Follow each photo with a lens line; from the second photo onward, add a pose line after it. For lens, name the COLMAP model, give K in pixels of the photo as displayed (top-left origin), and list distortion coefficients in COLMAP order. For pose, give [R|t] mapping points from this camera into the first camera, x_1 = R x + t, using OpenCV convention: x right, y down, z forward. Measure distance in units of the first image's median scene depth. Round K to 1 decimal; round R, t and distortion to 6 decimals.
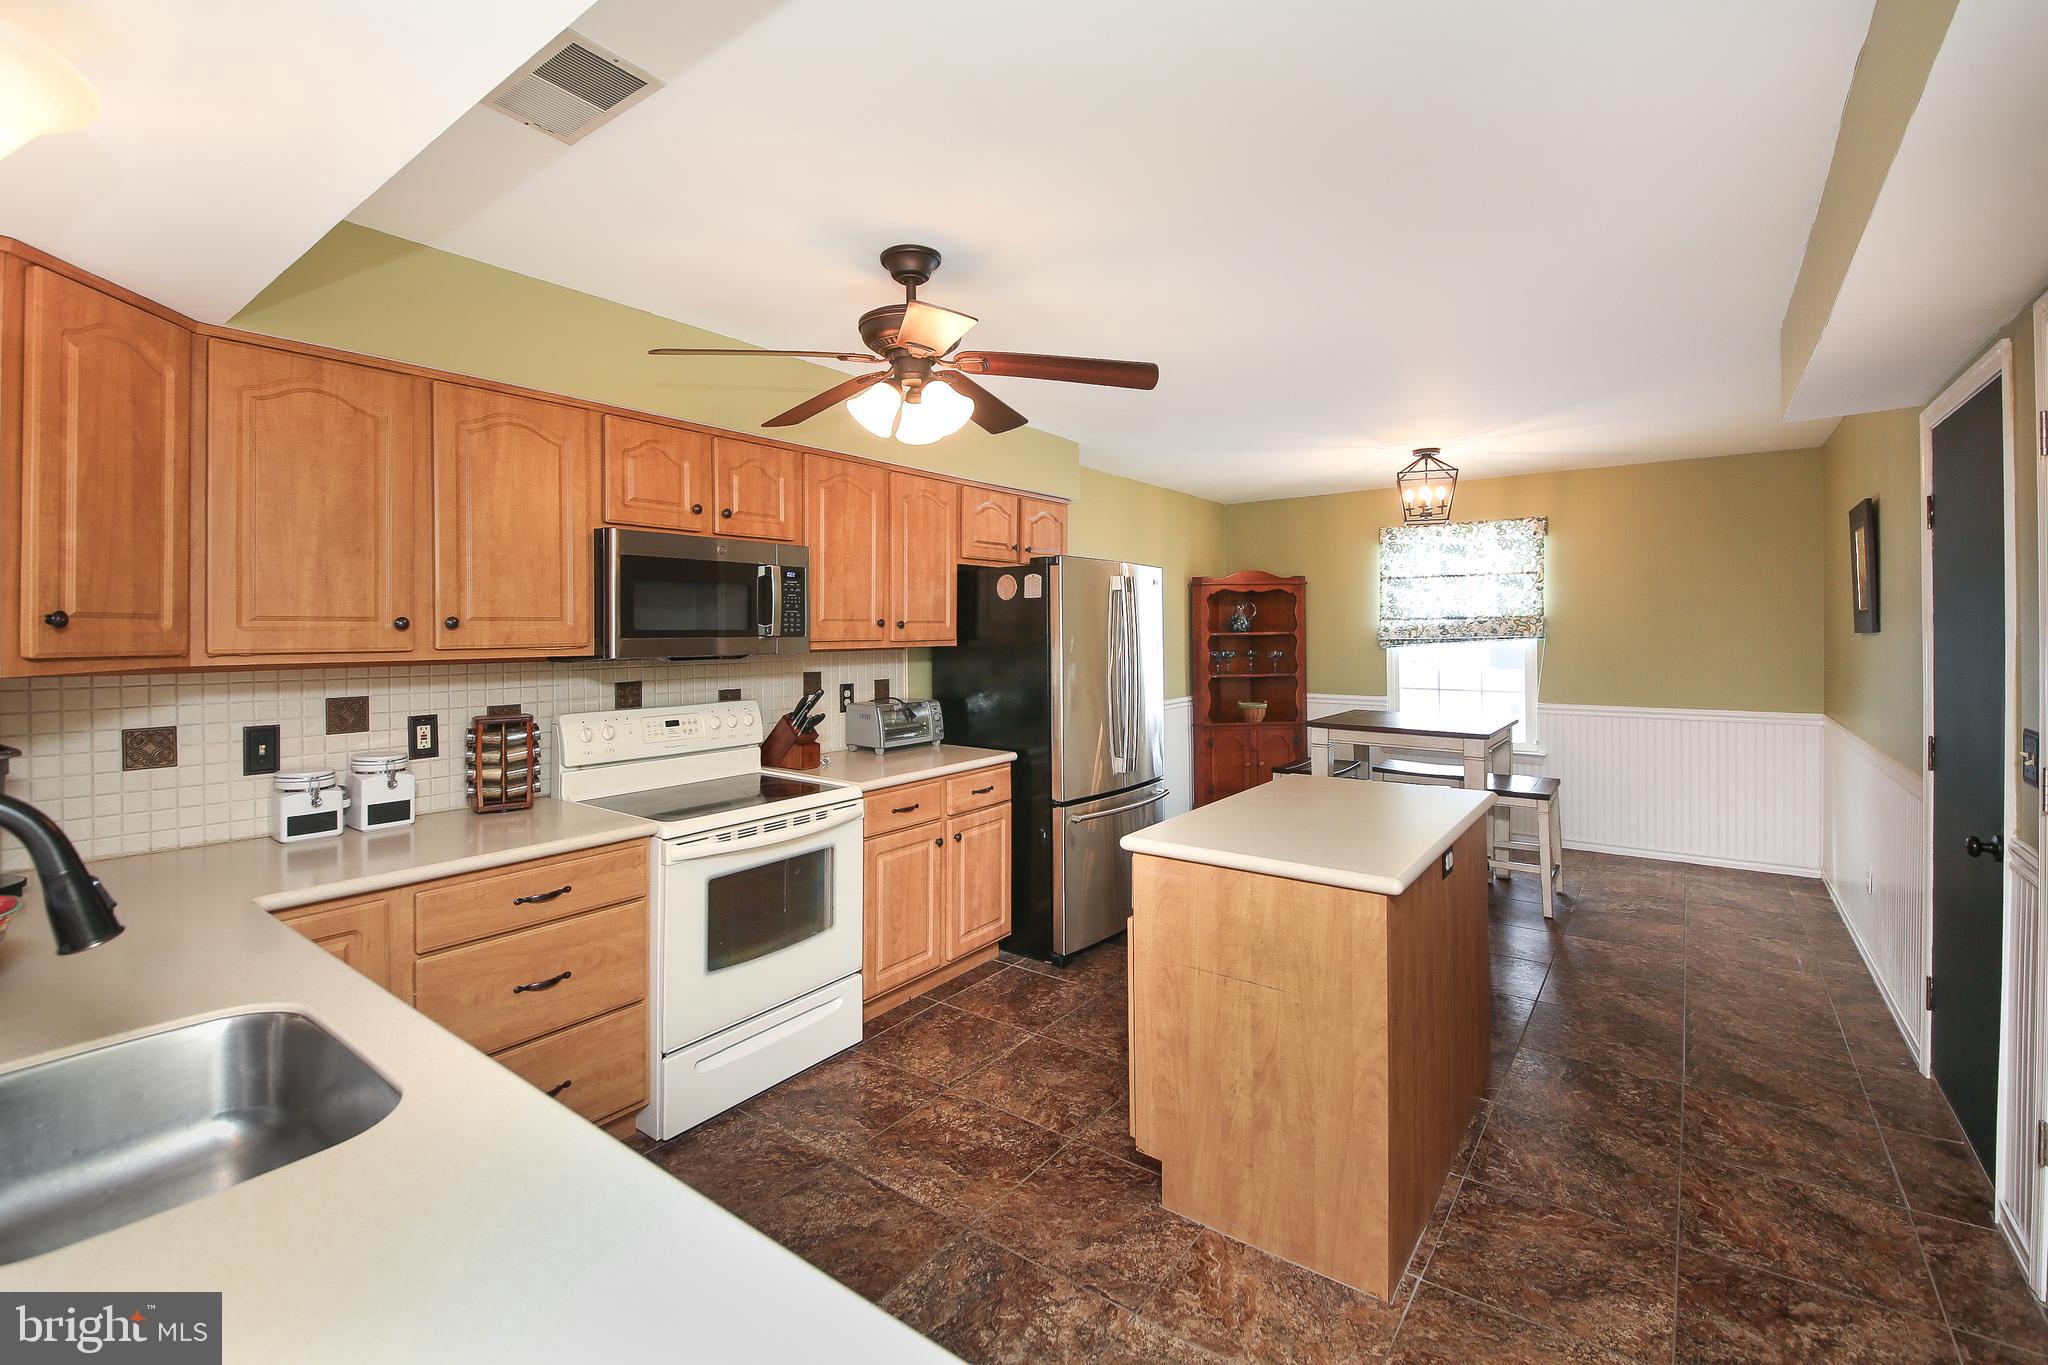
lens RADIAL K [[841.3, 0, 1014.9], [0, 841.3, 629.5], [0, 0, 1]] dist [0.001053, 0.000050]
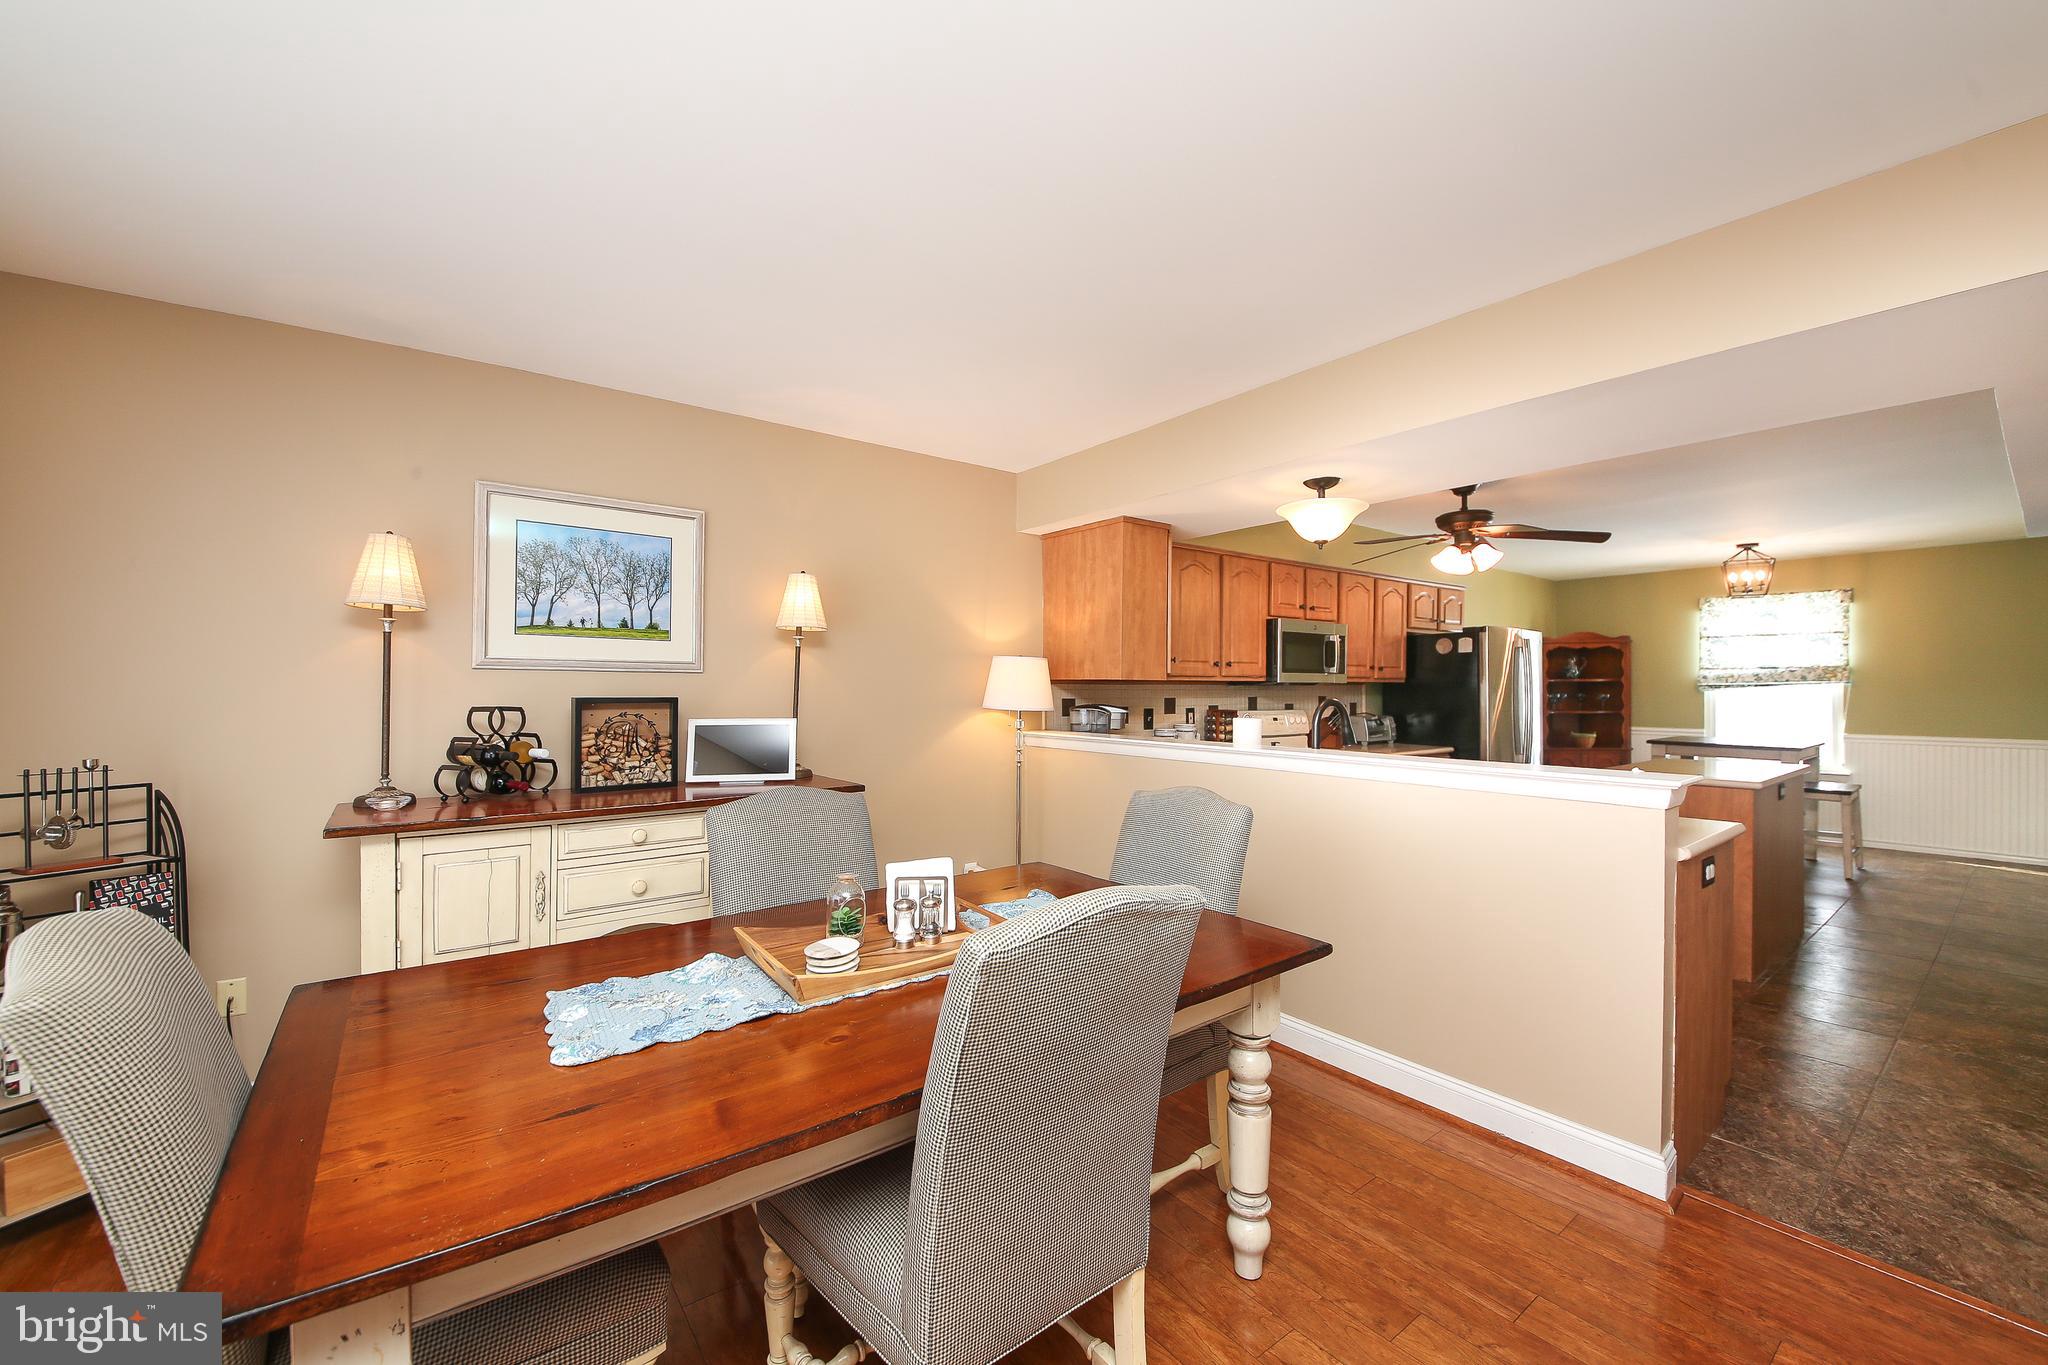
lens RADIAL K [[730.6, 0, 1014.0], [0, 730.6, 676.9], [0, 0, 1]] dist [-0.037608, -0.000315]
pose [[0.947369, 0.004213, -0.320117, -0.285700], [-0.007197, 0.999941, -0.008139, 0.021740], [0.320064, 0.010015, 0.947343, -0.475703]]
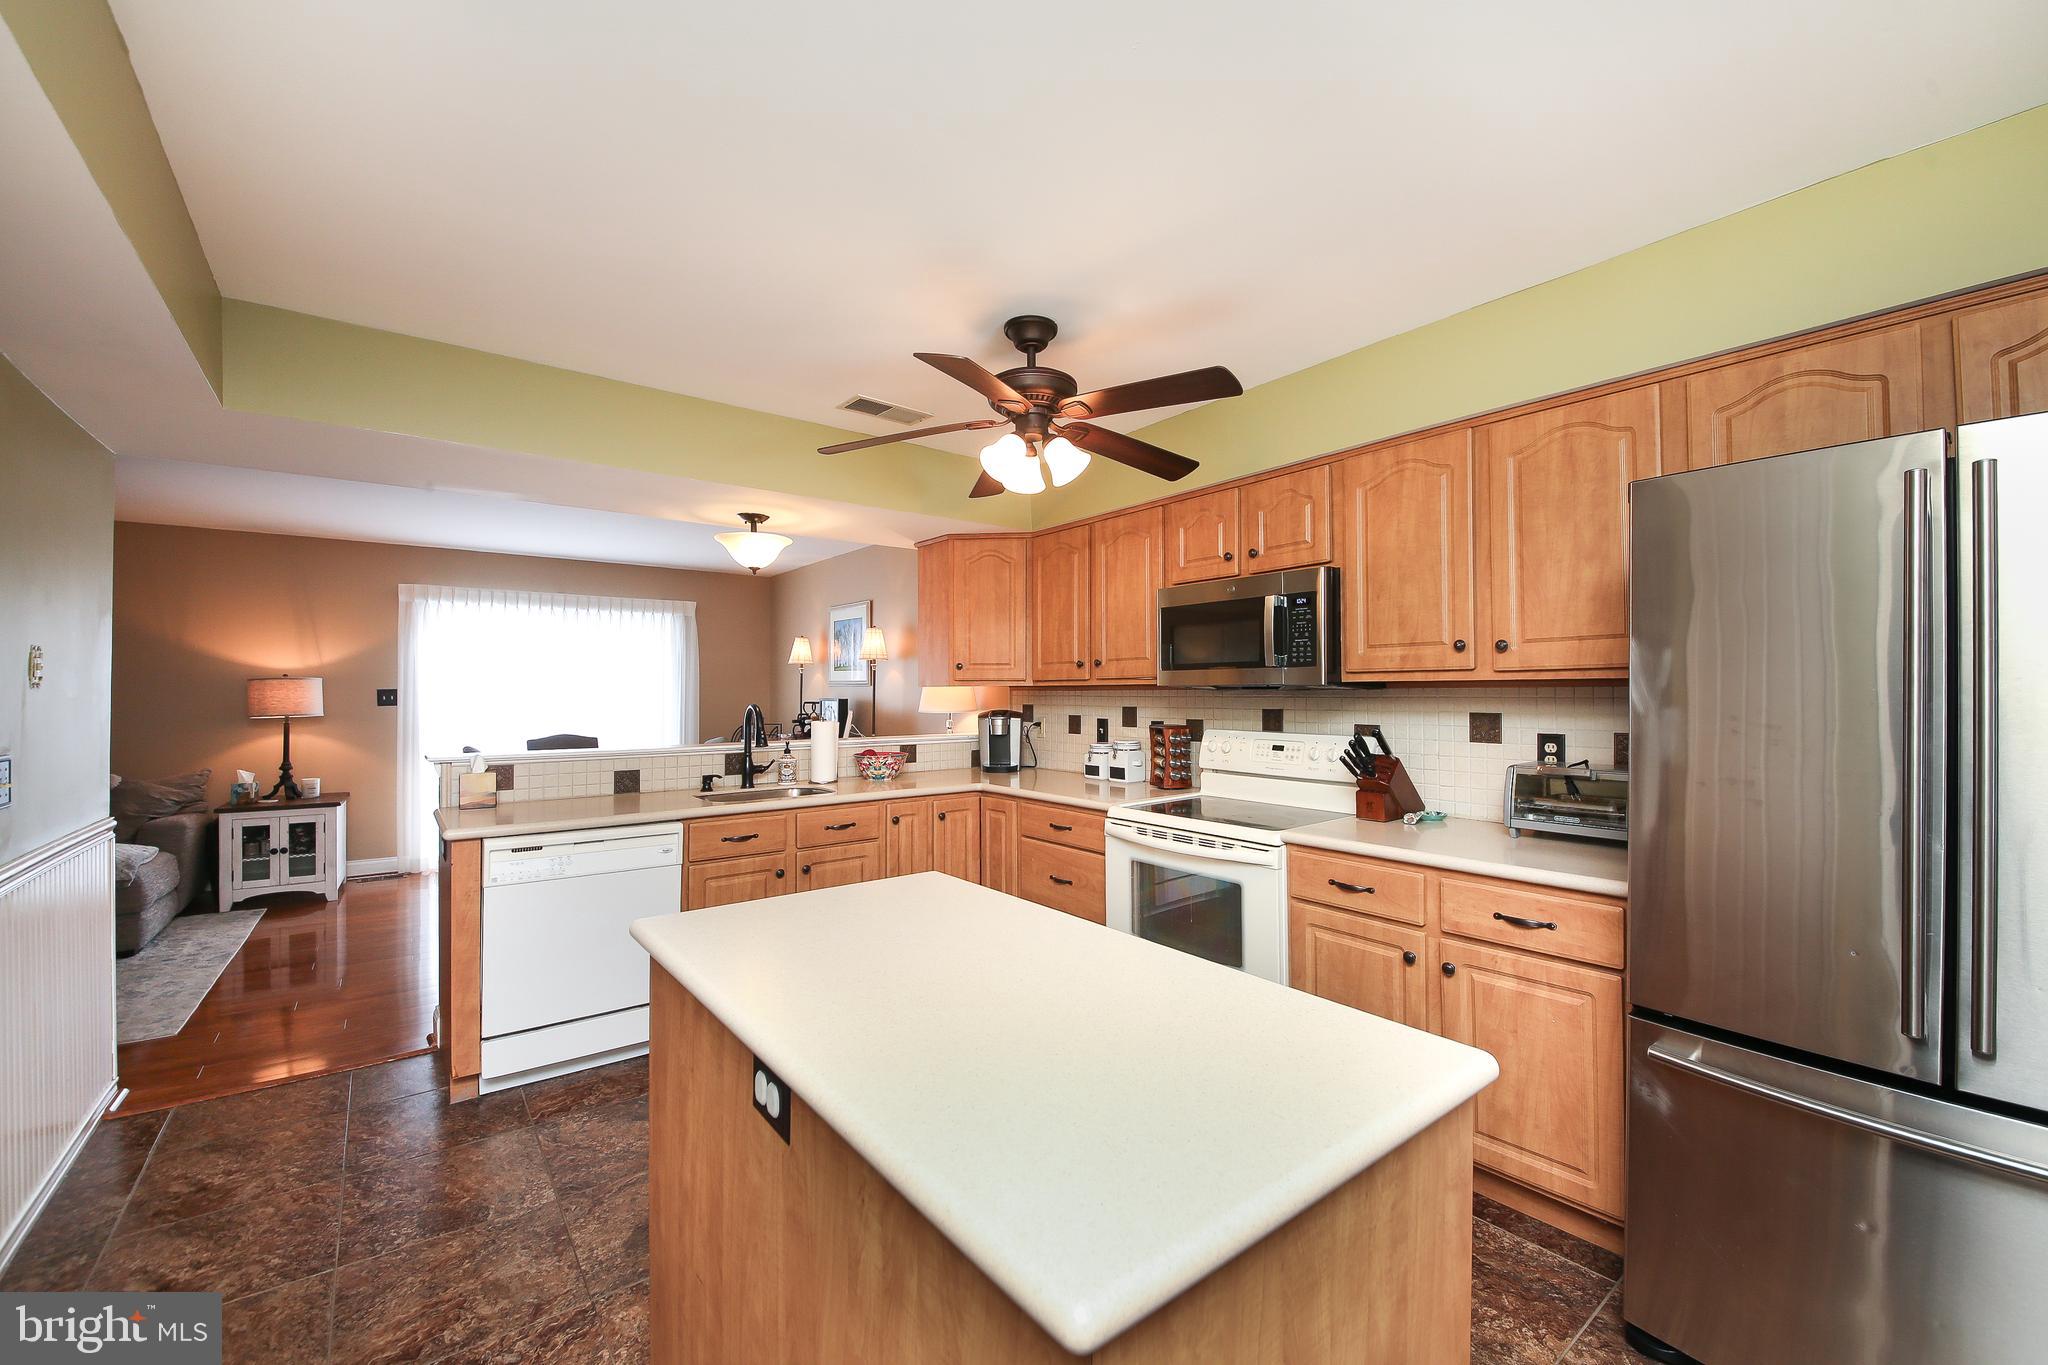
lens RADIAL K [[822.6, 0, 1050.1], [0, 822.6, 693.7], [0, 0, 1]] dist [0.000650, 0.000006]
pose [[-0.240741, 0.006707, -0.970566, 0.461827], [0.006325, 0.999966, 0.005341, 0.021066], [0.970569, -0.004853, -0.240775, 0.628813]]
